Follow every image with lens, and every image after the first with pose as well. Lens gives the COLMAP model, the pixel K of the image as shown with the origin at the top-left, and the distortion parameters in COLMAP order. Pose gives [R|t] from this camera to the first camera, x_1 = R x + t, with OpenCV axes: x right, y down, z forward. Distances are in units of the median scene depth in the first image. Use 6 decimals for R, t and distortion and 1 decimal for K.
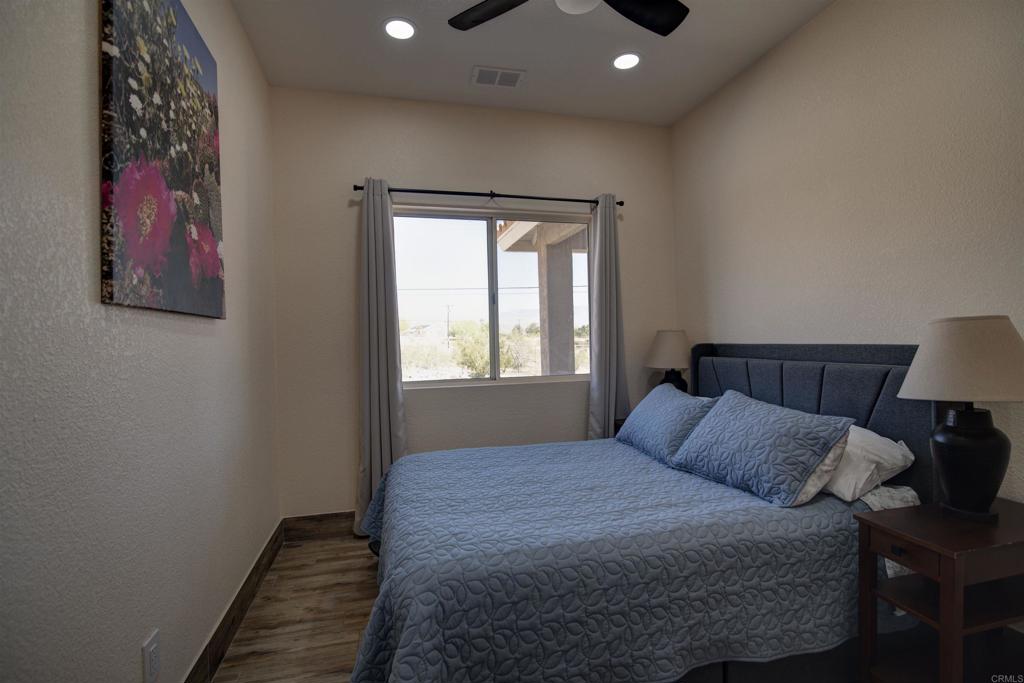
lens RADIAL K [[471.3, 0, 512.0], [0, 471.3, 341.5], [0, 0, 1]] dist [-0.002493, -0.000239]
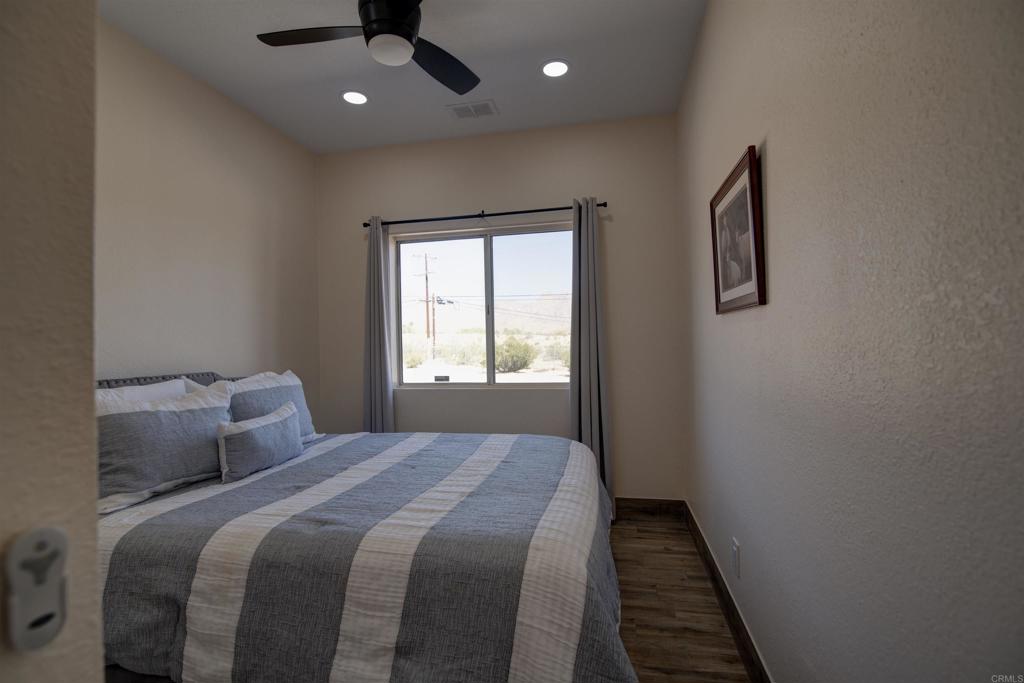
lens RADIAL K [[471.3, 0, 512.0], [0, 471.3, 341.5], [0, 0, 1]] dist [-0.002493, -0.000239]
pose [[0.893207, -0.011435, -0.449499, 0.493486], [0.000109, 0.999682, -0.025214, 0.009693], [0.449645, 0.022472, 0.892925, 0.065411]]
